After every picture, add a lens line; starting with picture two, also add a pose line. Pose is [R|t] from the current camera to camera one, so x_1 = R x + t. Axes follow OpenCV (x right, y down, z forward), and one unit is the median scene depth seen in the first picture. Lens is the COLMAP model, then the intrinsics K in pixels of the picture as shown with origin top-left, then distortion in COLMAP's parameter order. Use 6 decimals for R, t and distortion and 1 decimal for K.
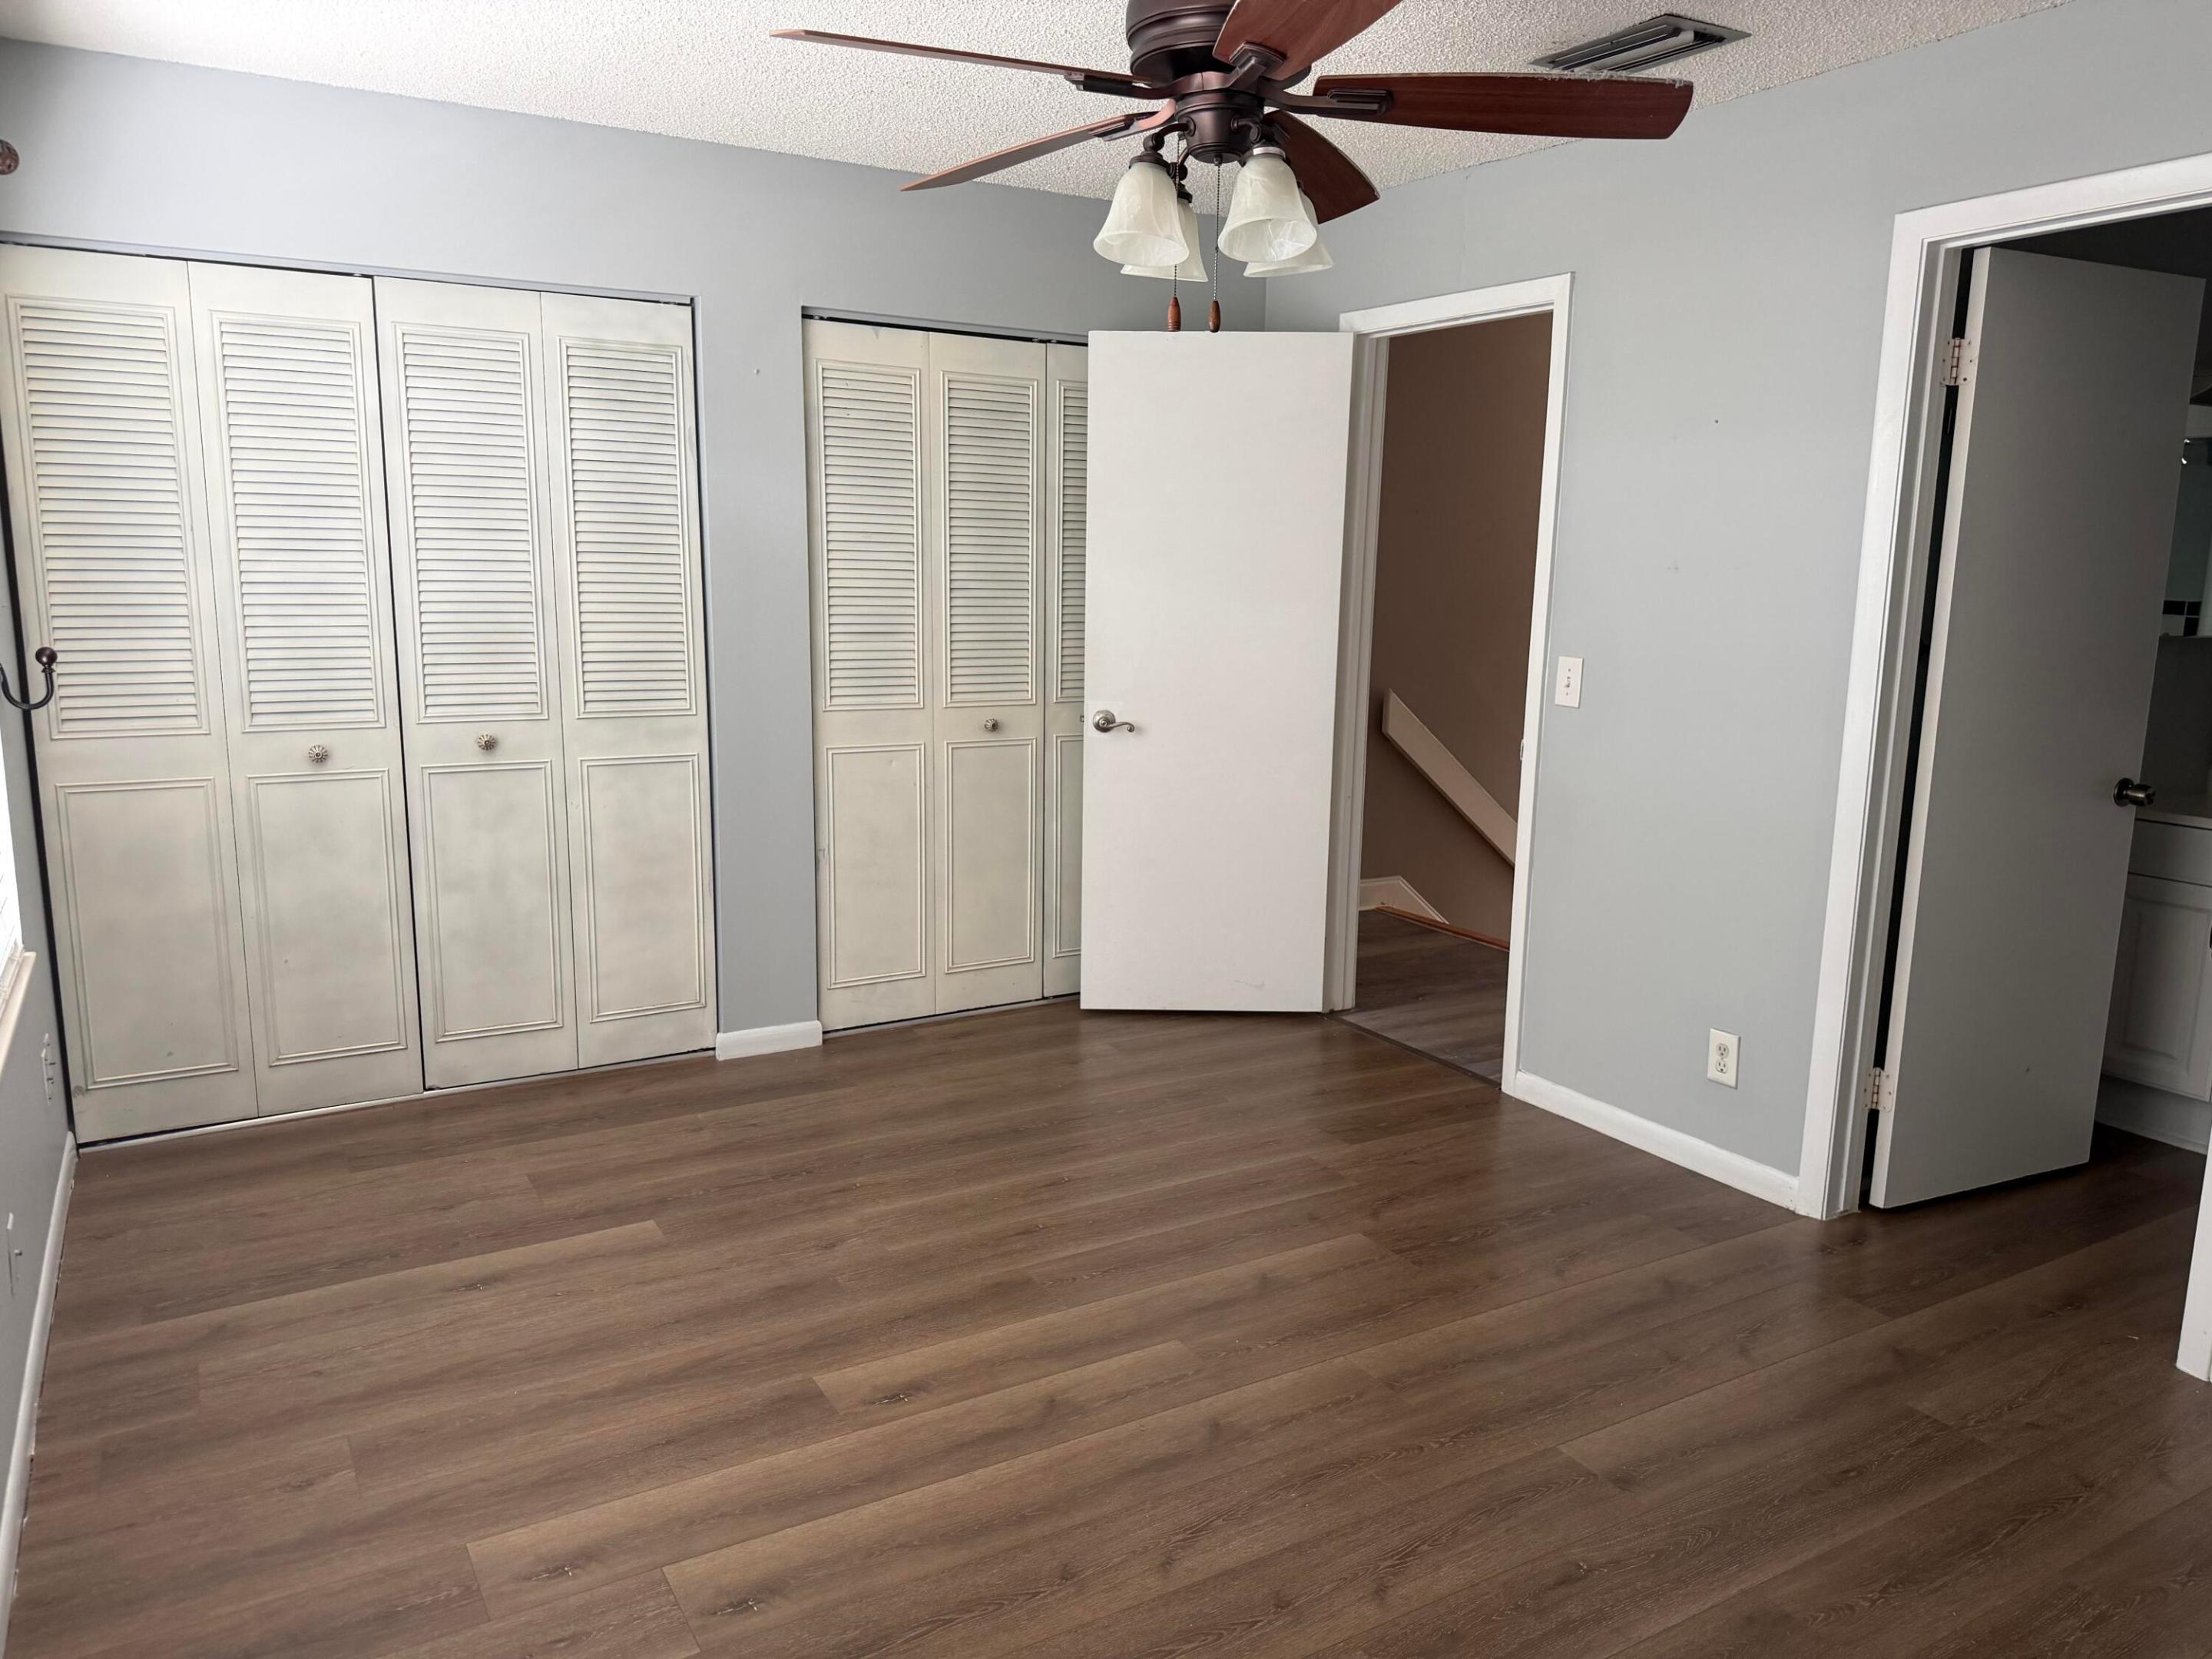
lens RADIAL K [[1557.0, 0, 1091.8], [0, 1557.0, 836.5], [0, 0, 1]] dist [0.069717, -0.067042]
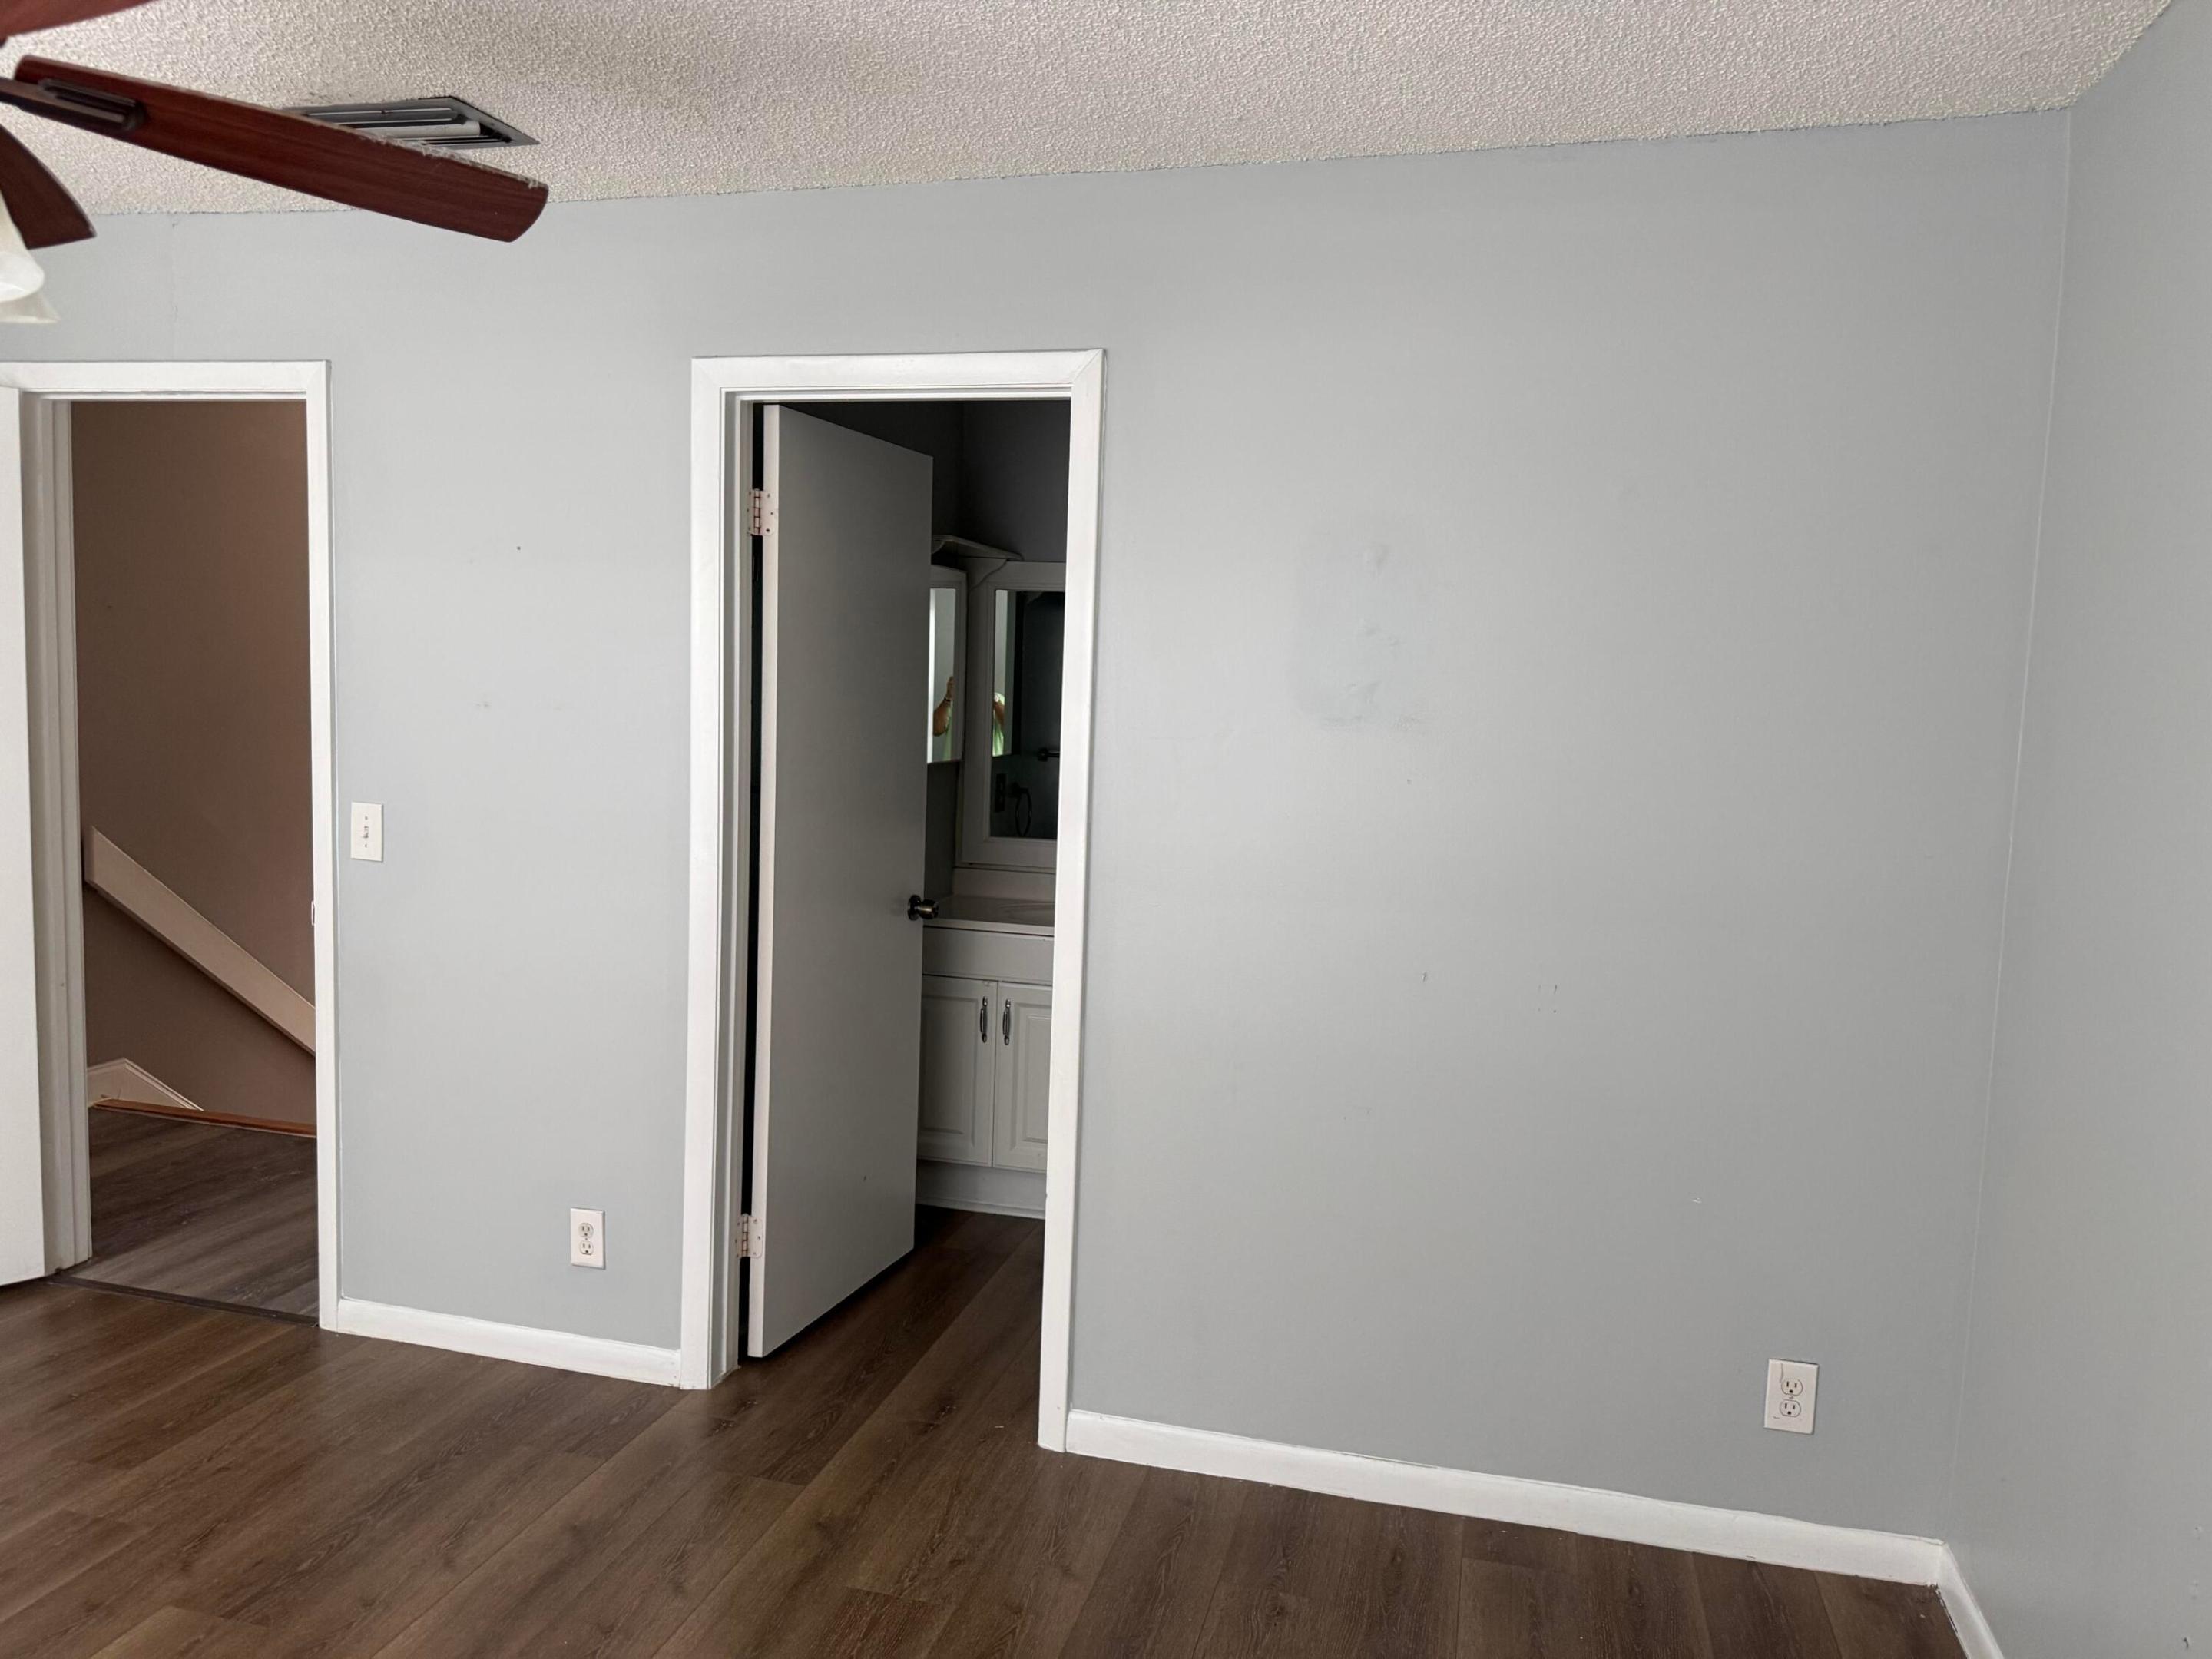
lens RADIAL K [[1556.4, 0, 1107.3], [0, 1556.4, 824.3], [0, 0, 1]] dist [-0.005830, -0.012024]
pose [[0.698898, -0.065114, 0.712251, -0.013890], [0.103241, 0.994602, -0.010379, -0.059211], [-0.707731, 0.080787, 0.701848, 0.140907]]
